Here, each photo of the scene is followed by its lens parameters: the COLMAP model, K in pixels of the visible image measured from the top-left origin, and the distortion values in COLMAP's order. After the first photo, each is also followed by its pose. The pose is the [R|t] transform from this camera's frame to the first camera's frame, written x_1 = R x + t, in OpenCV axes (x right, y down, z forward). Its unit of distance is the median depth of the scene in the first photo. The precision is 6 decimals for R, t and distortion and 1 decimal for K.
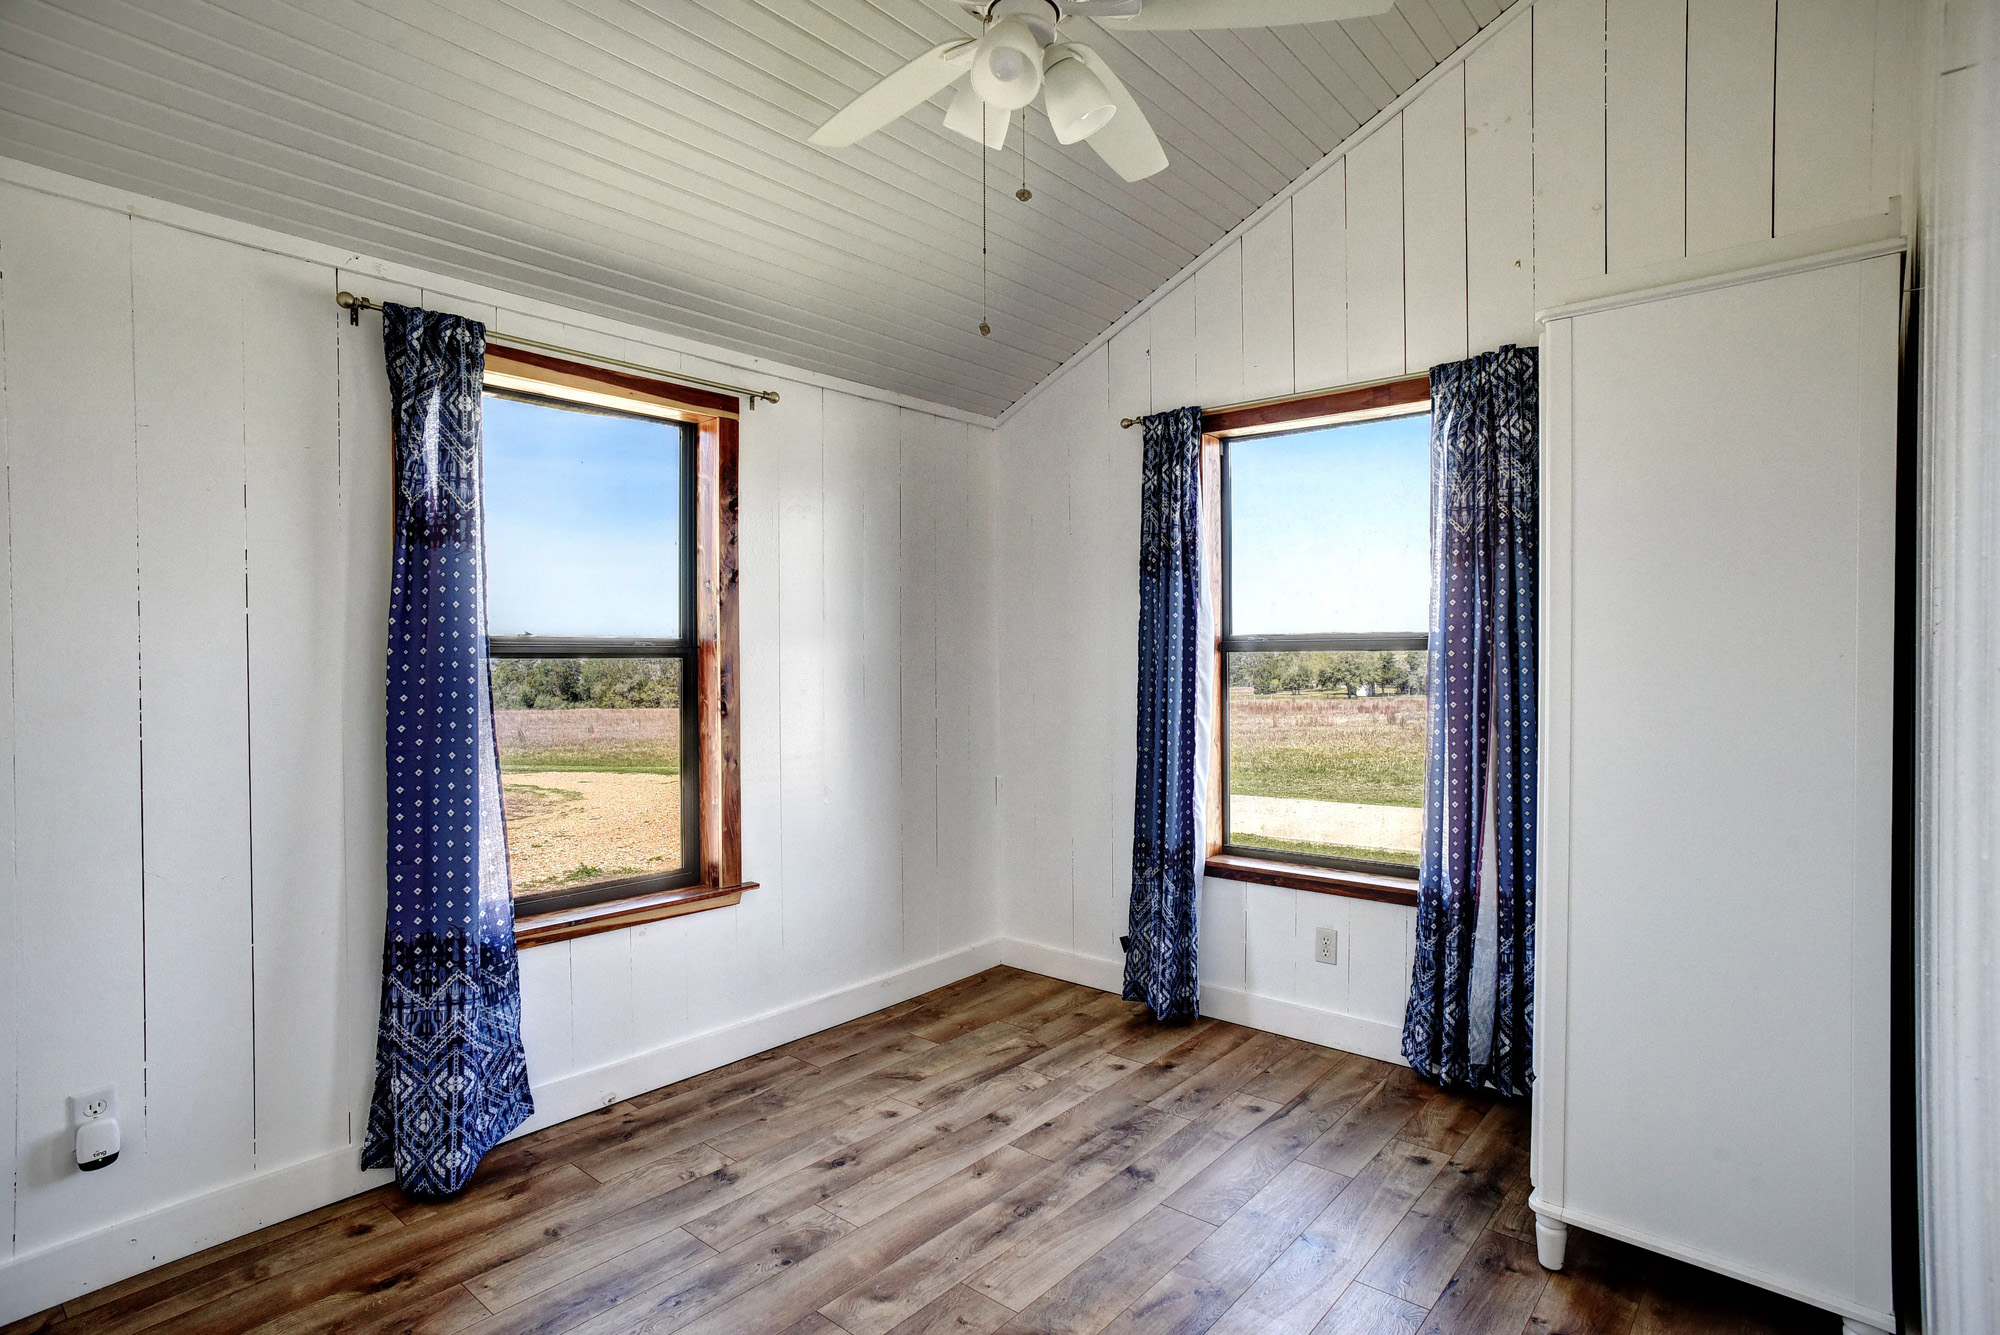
lens RADIAL K [[1021.6, 0, 1016.1], [0, 1021.6, 665.8], [0, 0, 1]] dist [-0.039492, 0.019854]
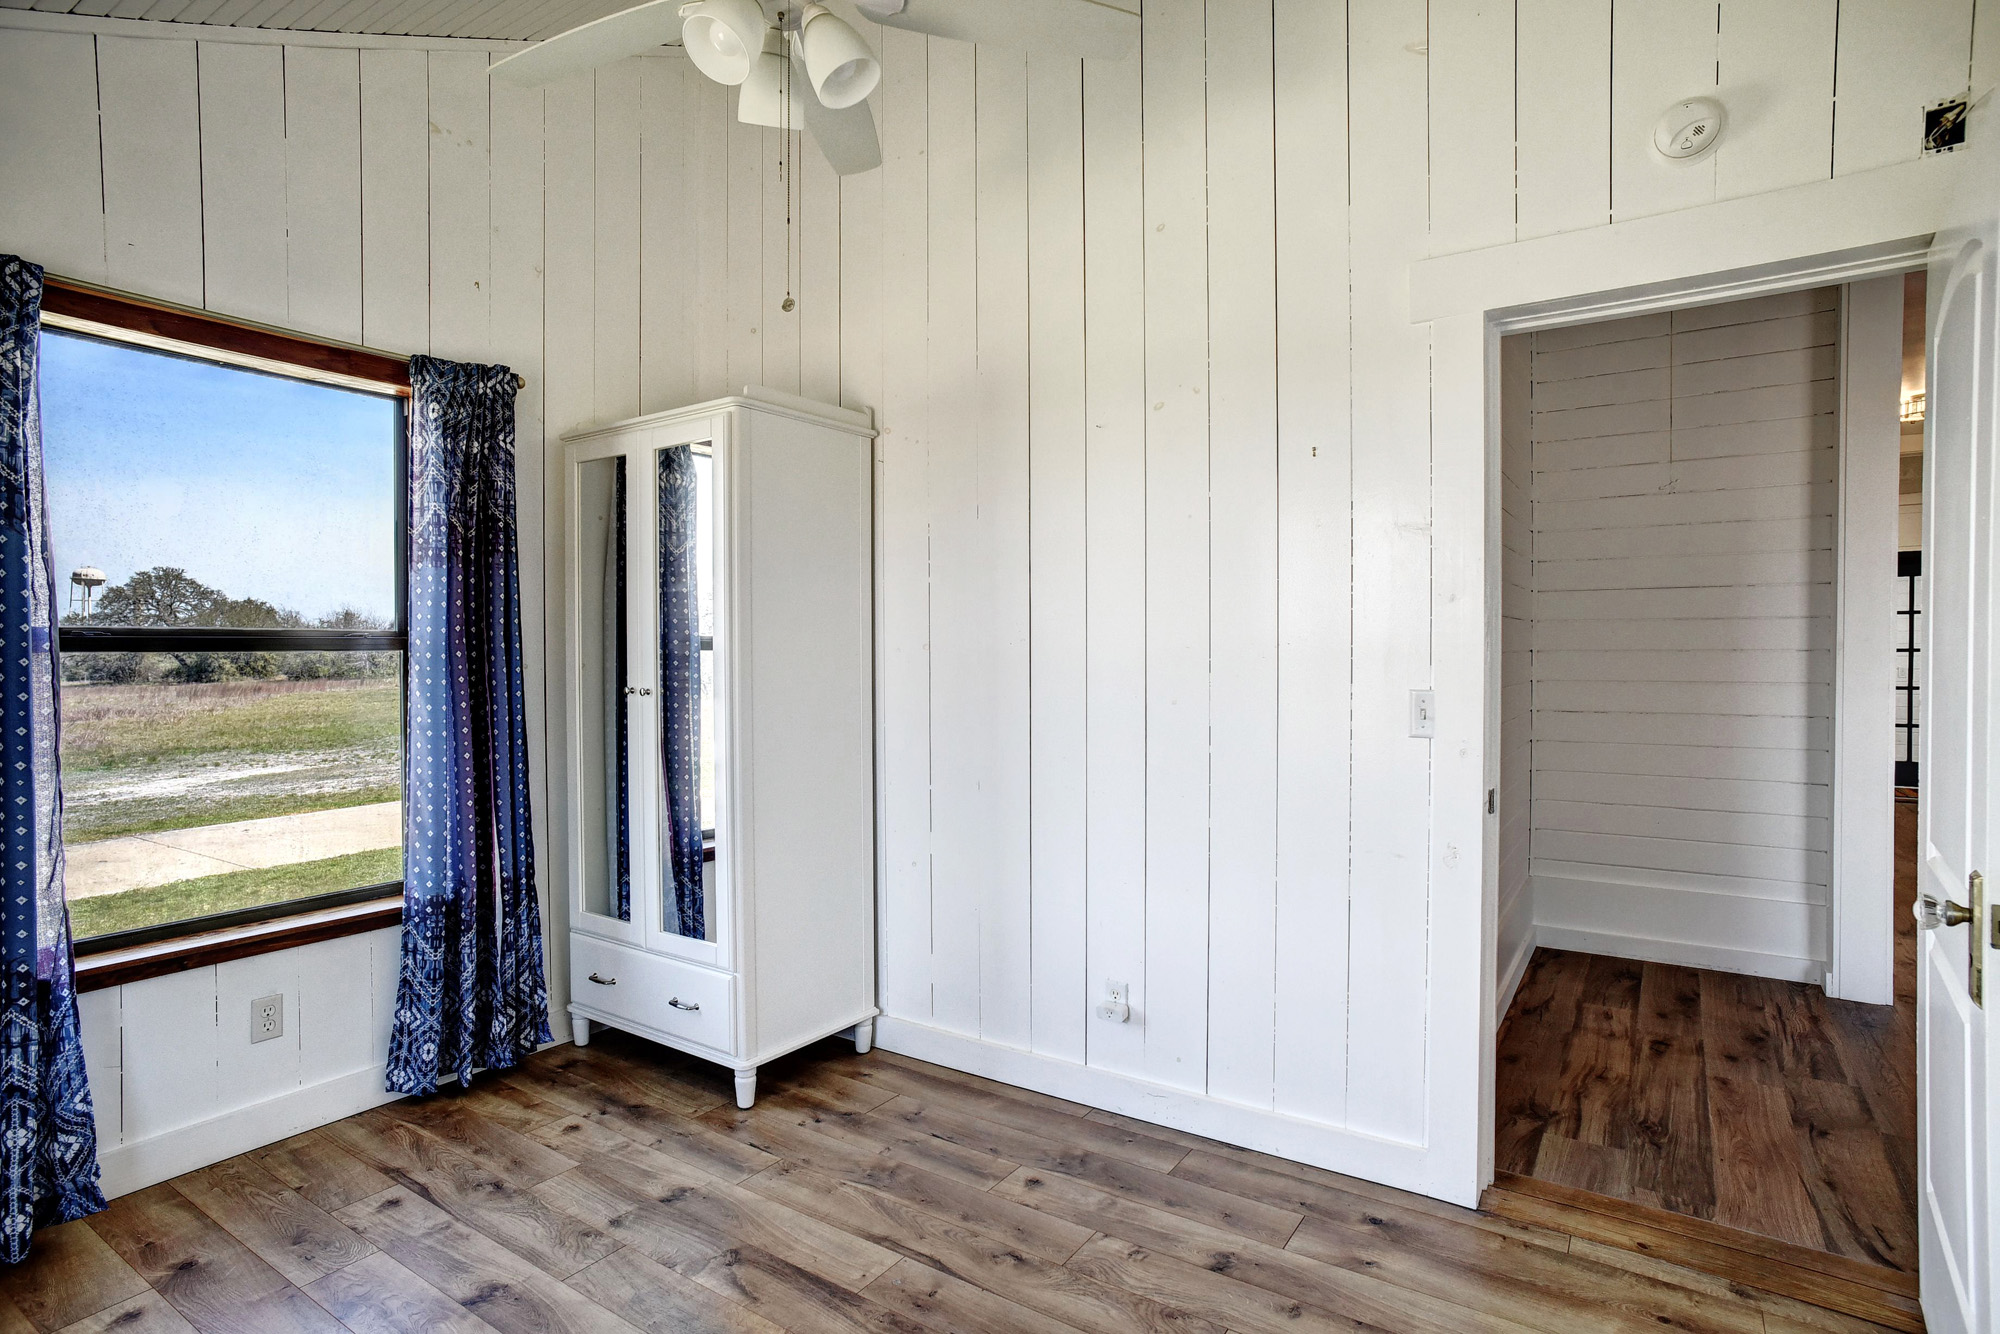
lens RADIAL K [[1021.6, 0, 1002.6], [0, 1021.6, 662.7], [0, 0, 1]] dist [-0.039492, 0.019854]
pose [[-0.113535, -0.009957, 0.993484, -0.600100], [0.010878, 0.999877, 0.011265, -0.008743], [-0.993474, 0.012086, -0.113412, 0.560011]]
